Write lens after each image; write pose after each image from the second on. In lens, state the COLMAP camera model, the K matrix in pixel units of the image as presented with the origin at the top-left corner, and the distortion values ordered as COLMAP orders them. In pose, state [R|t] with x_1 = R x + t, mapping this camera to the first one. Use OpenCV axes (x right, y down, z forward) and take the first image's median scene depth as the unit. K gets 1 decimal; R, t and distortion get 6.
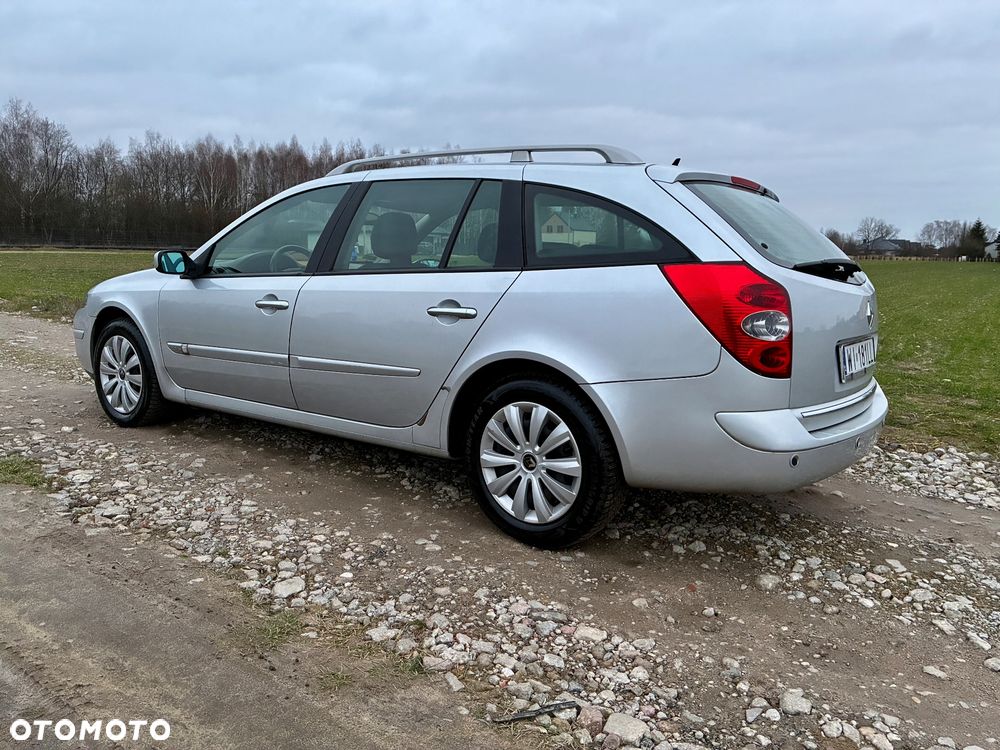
lens RADIAL K [[760.8, 0, 498.0], [0, 760.8, 371.2], [0, 0, 1]] dist [0.059290, -0.073822]
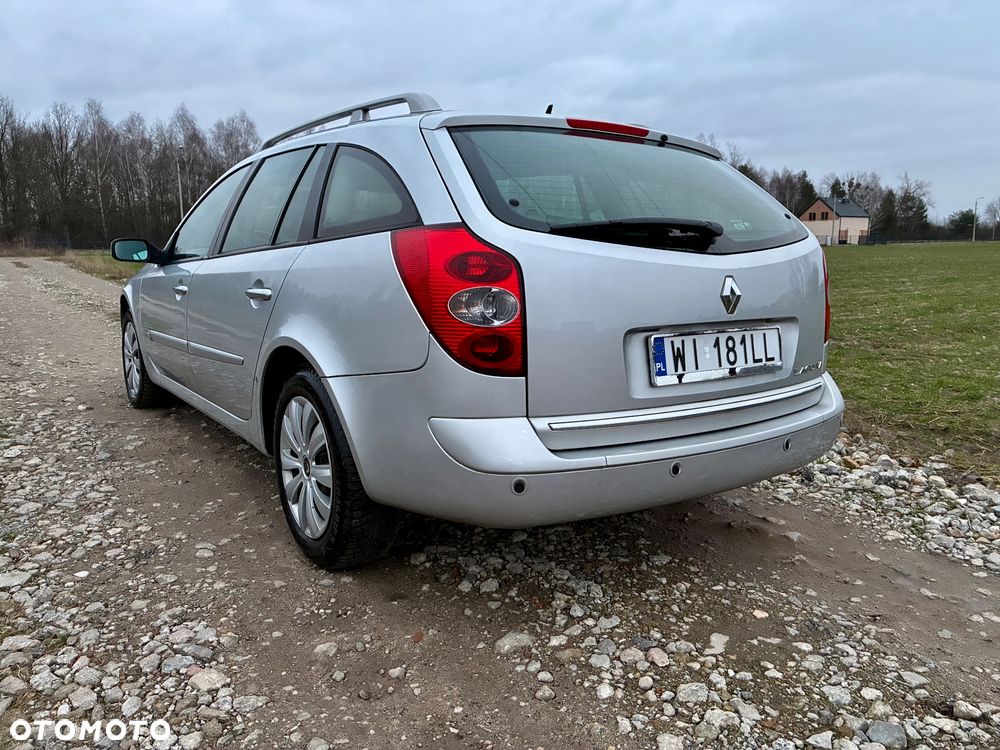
lens RADIAL K [[760.8, 0, 498.0], [0, 760.8, 371.2], [0, 0, 1]] dist [0.059290, -0.073822]
pose [[0.946462, 0.028058, -0.321593, 0.507896], [-0.026552, 0.999606, 0.009070, -0.002052], [0.321721, -0.000045, 0.946834, 0.241497]]
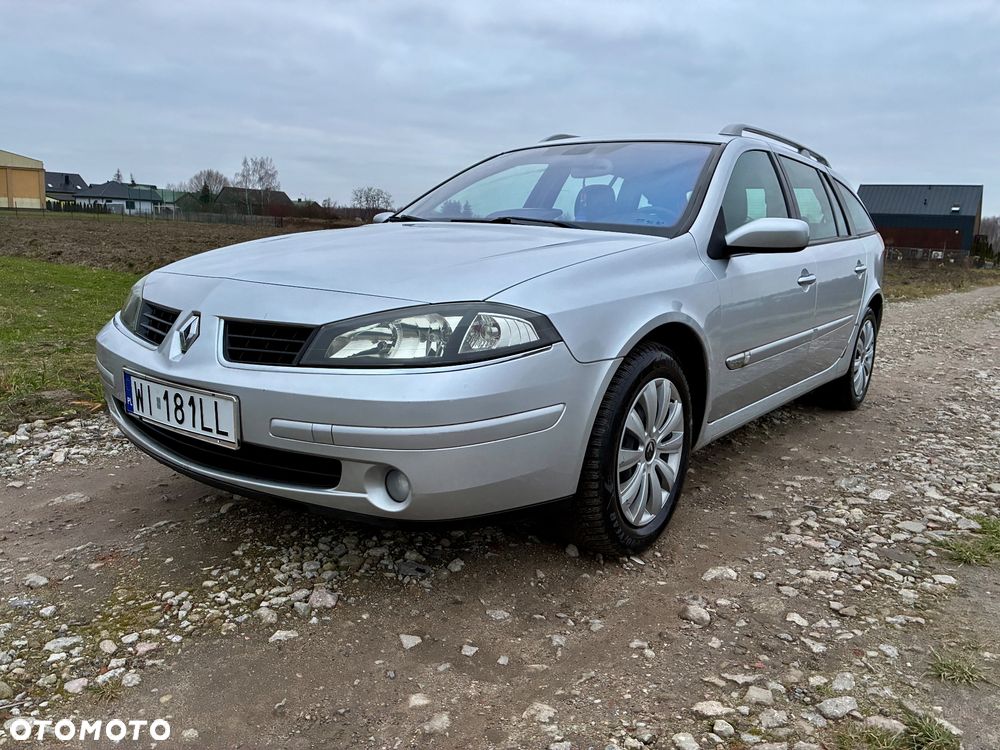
lens RADIAL K [[760.8, 0, 498.0], [0, 760.8, 371.2], [0, 0, 1]] dist [0.059290, -0.073822]
pose [[0.015717, -0.201634, 0.979335, -1.527674], [0.107877, 0.974081, 0.198820, -0.252569], [-0.994040, 0.102523, 0.037062, 1.663363]]
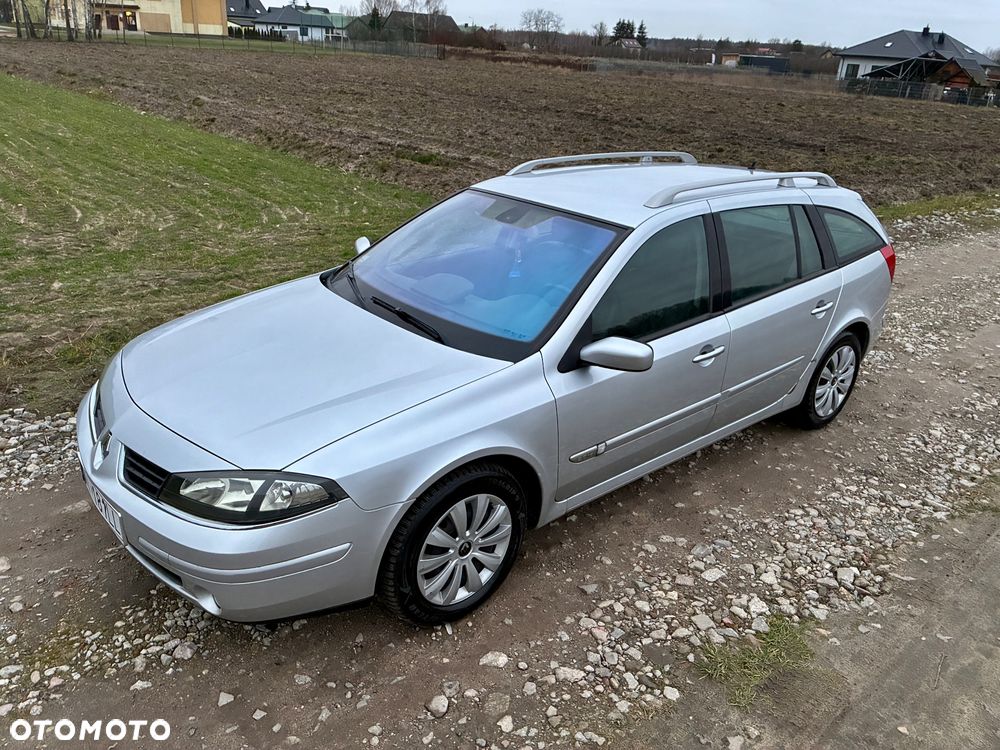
lens RADIAL K [[756.0, 0, 500.0], [0, 756.0, 375.0], [0, 0, 1]] dist [0.076010, -0.107262]
pose [[0.228486, -0.395980, 0.889379, -1.536207], [0.100348, 0.918258, 0.383058, -0.577751], [-0.968362, 0.001724, 0.249545, 1.249534]]
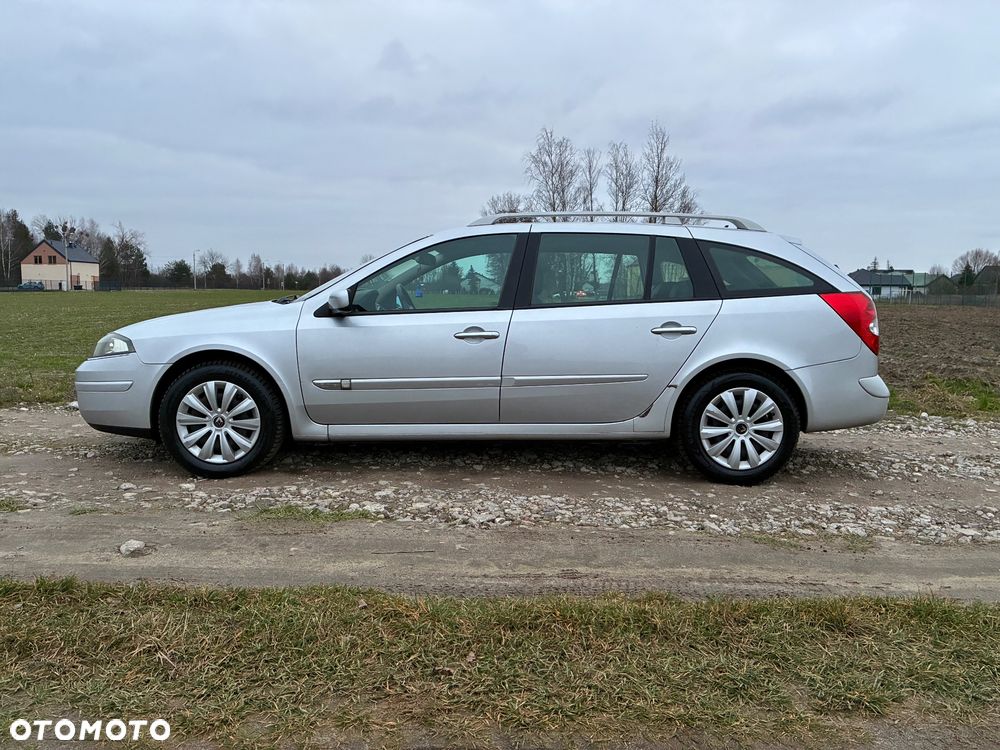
lens RADIAL K [[760.8, 0, 498.0], [0, 760.8, 371.2], [0, 0, 1]] dist [0.059290, -0.073822]
pose [[0.809921, -0.072840, 0.581998, -1.160310], [0.098275, 0.995084, -0.012222, -0.018852], [-0.578247, 0.067094, 0.813098, 0.058681]]
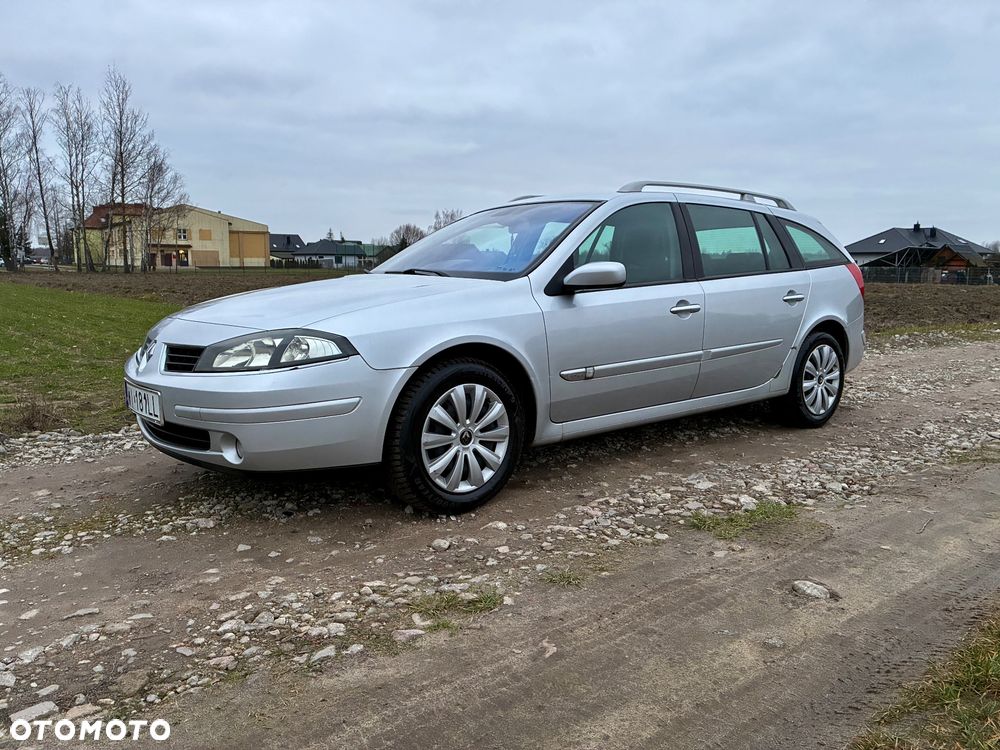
lens RADIAL K [[760.8, 0, 498.0], [0, 760.8, 371.2], [0, 0, 1]] dist [0.059290, -0.073822]
pose [[0.253423, -0.151114, 0.955480, -1.767178], [0.148448, 0.982099, 0.115951, -0.205887], [-0.955897, 0.112455, 0.271319, 1.192126]]
